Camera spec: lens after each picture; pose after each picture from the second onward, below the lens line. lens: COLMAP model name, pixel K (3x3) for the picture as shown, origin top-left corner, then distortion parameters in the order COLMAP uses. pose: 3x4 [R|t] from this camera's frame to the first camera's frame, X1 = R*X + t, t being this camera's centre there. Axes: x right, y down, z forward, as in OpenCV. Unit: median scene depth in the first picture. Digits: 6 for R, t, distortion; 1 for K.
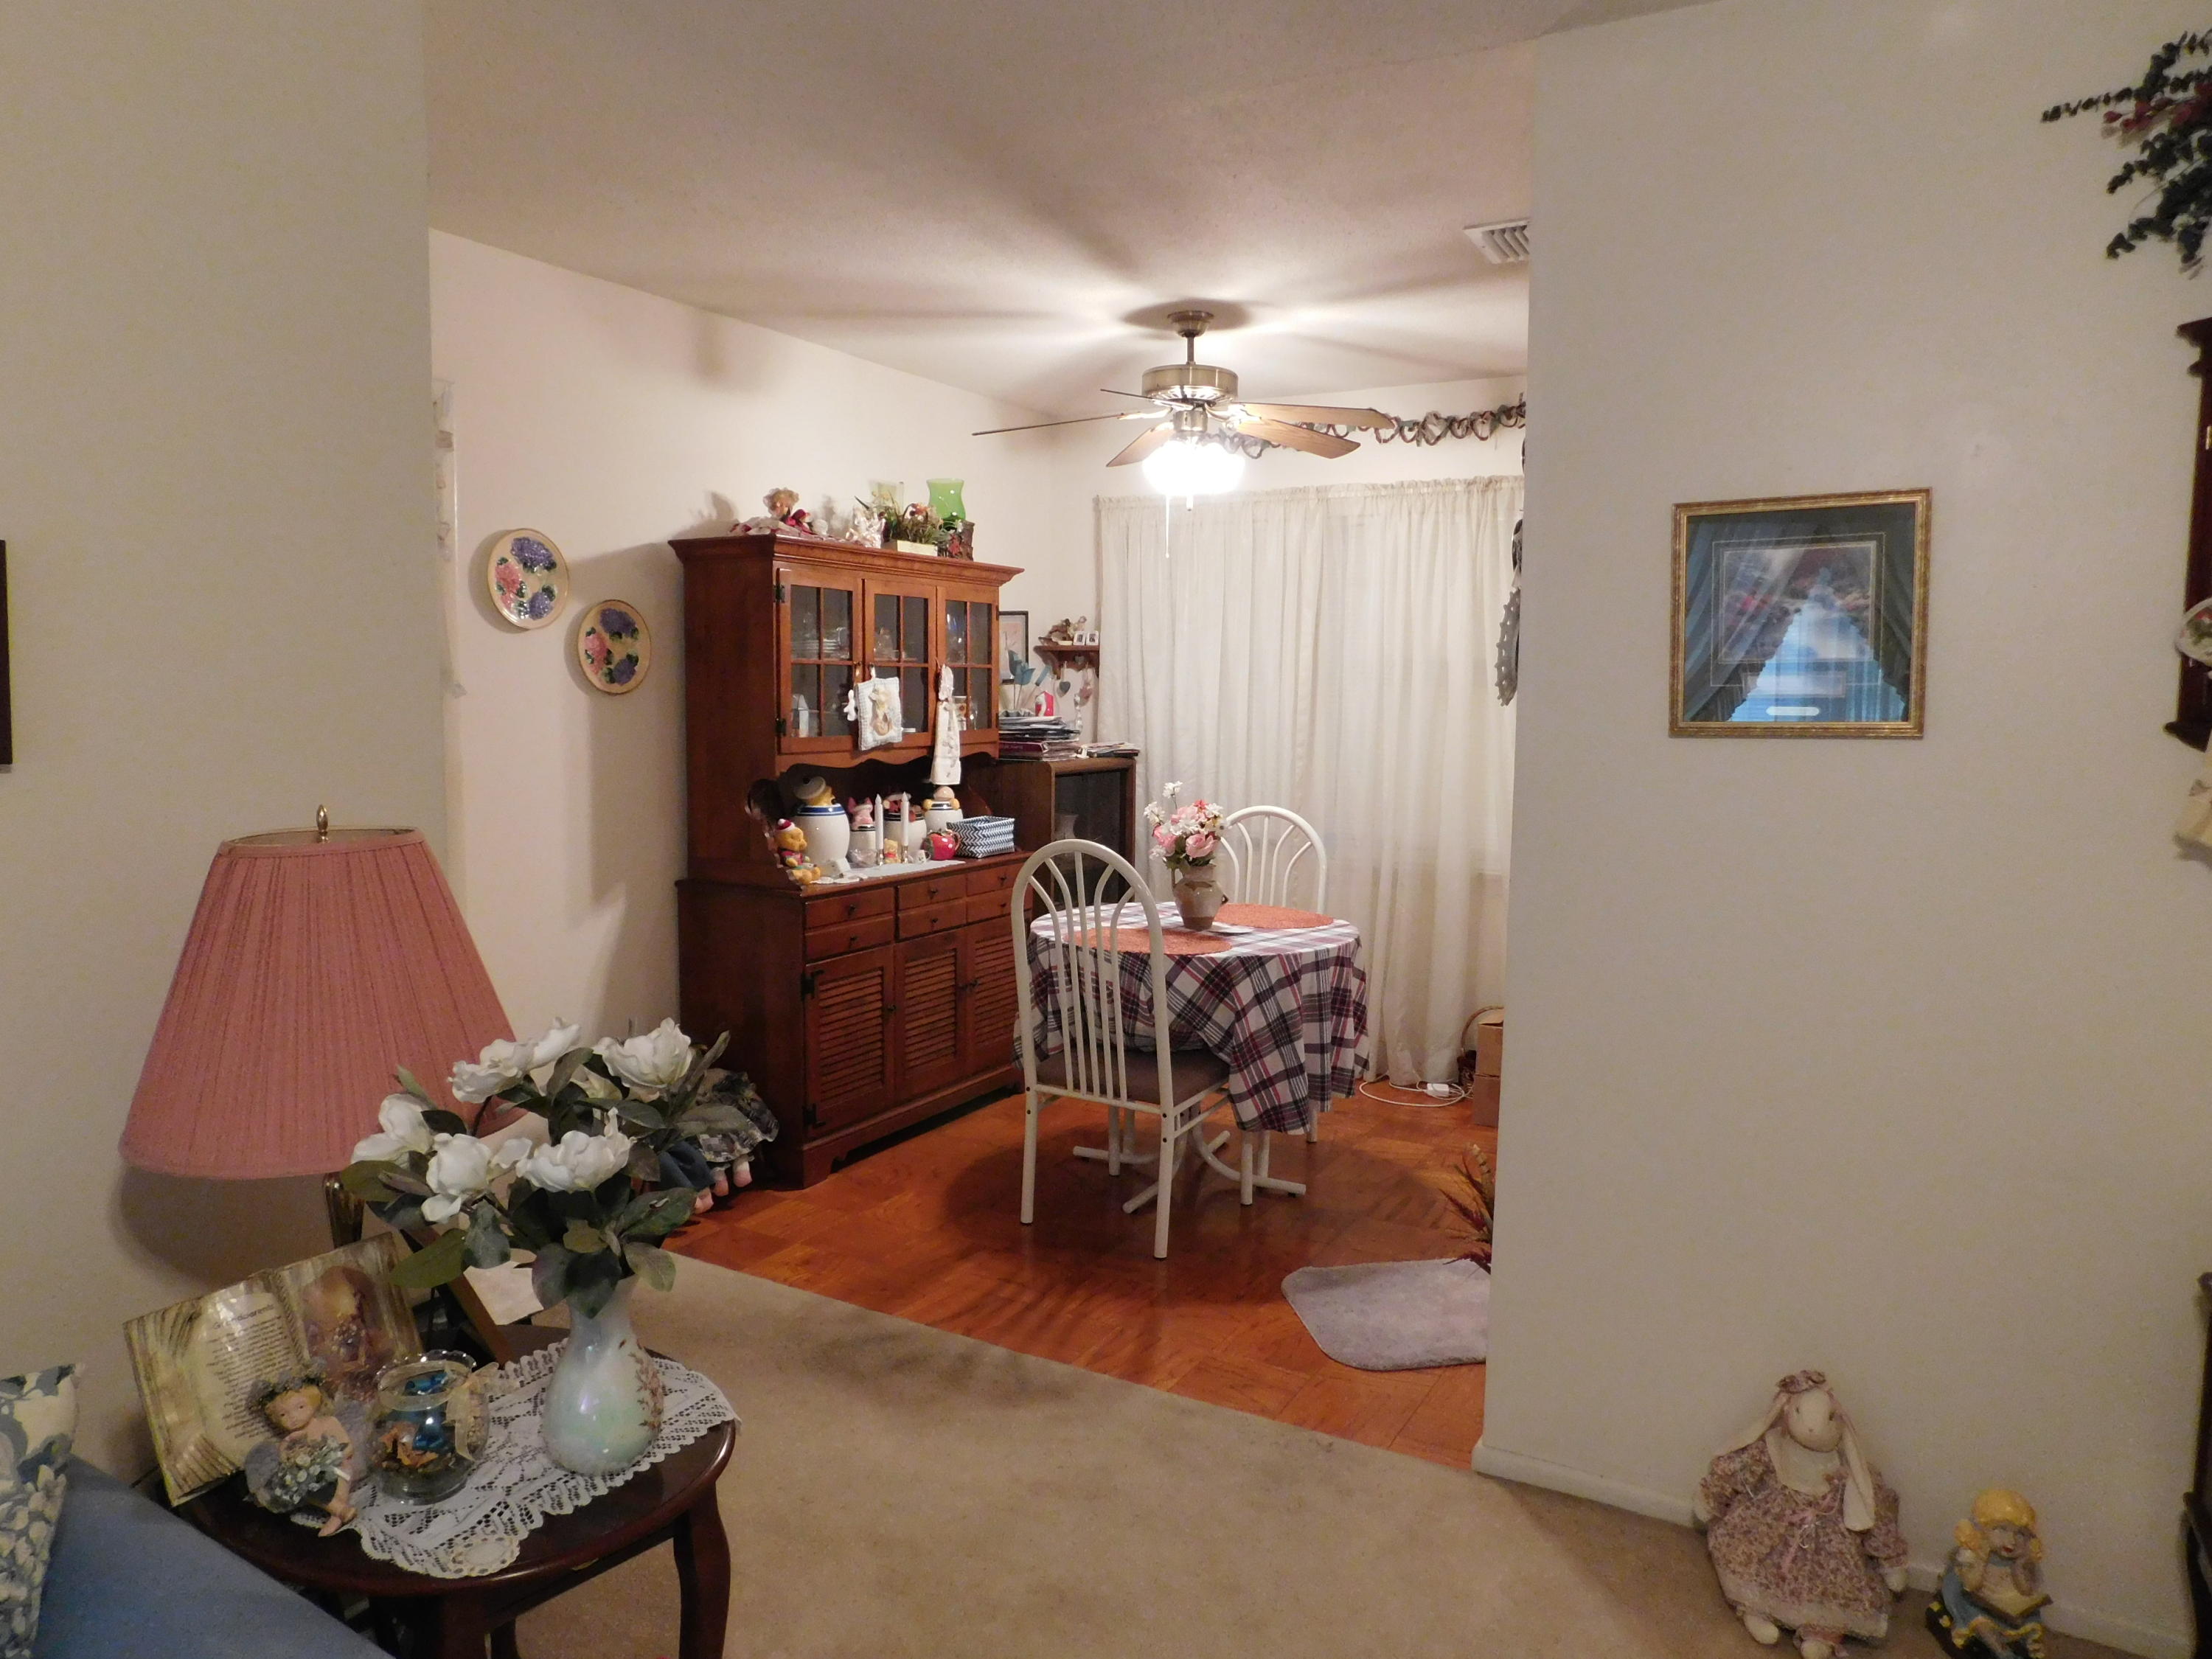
lens RADIAL K [[1463.0, 0, 1123.7], [0, 1463.0, 836.5], [0, 0, 1]] dist [-0.062117, 0.049001]
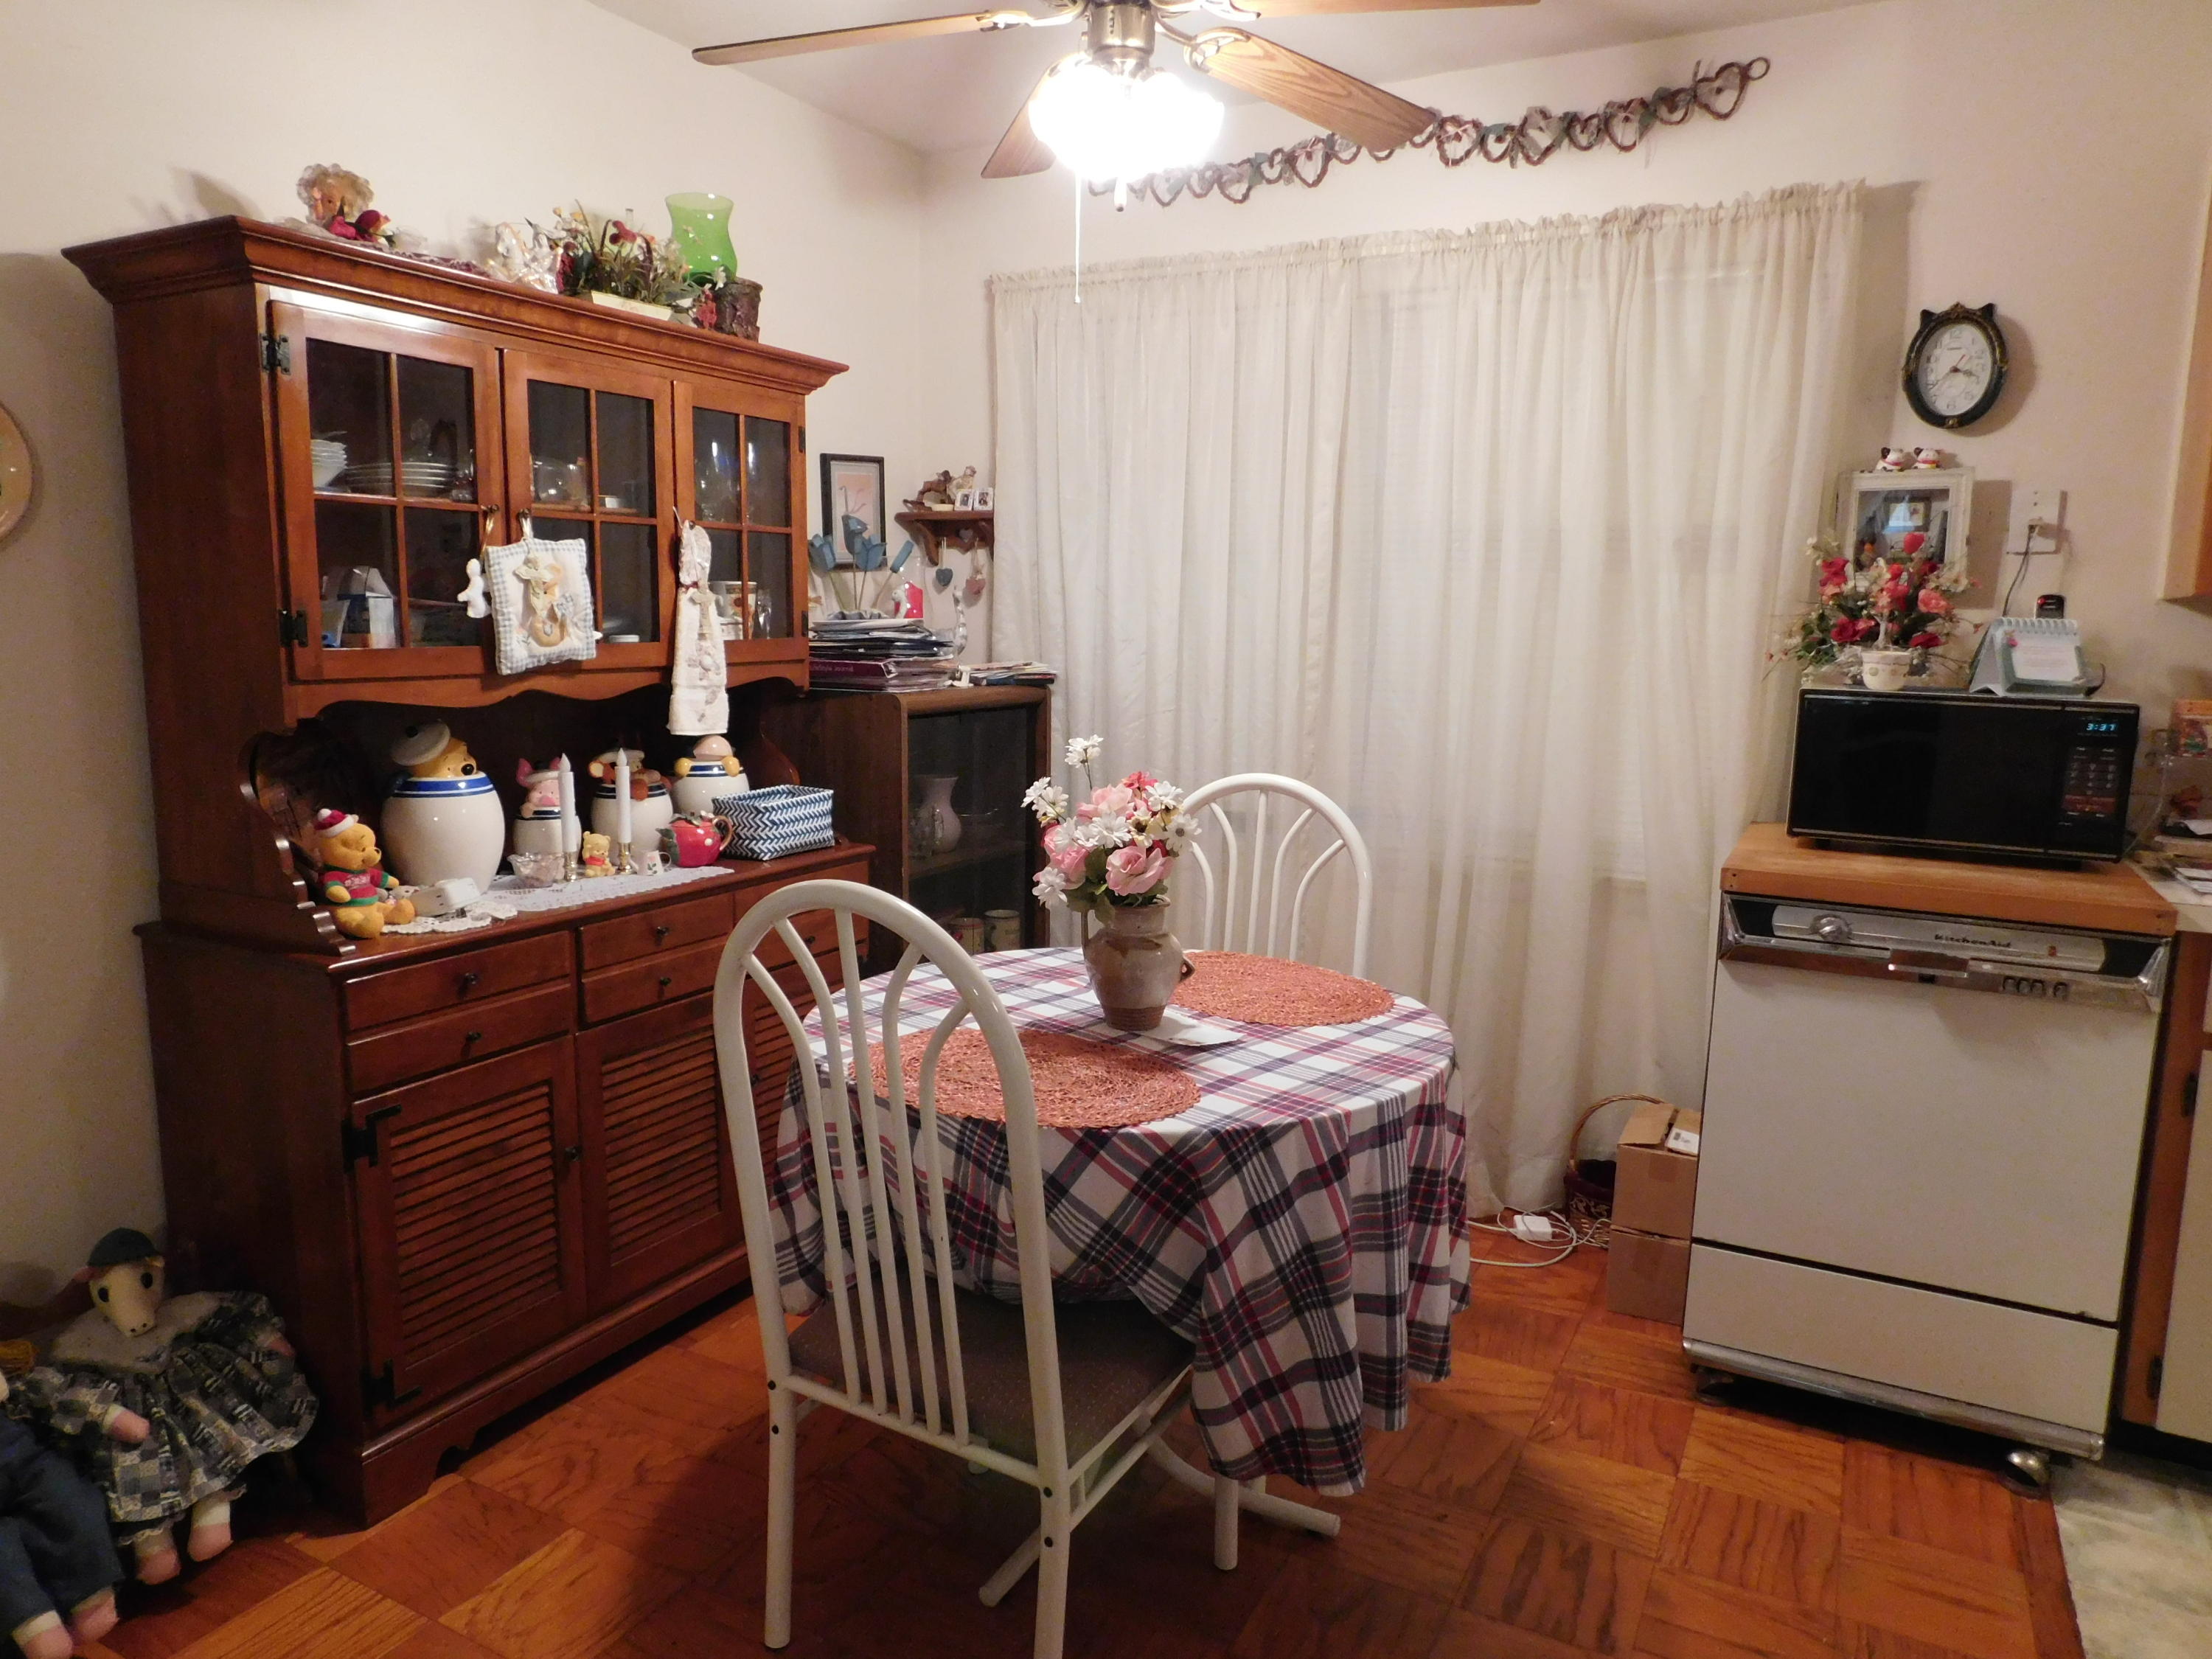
lens RADIAL K [[1463.0, 0, 1084.0], [0, 1463.0, 821.7], [0, 0, 1]] dist [-0.062117, 0.049001]
pose [[0.999985, -0.000152, -0.005525, 0.034584], [0.000371, 0.999218, 0.039528, -0.026258], [0.005515, -0.039530, 0.999203, 0.470502]]
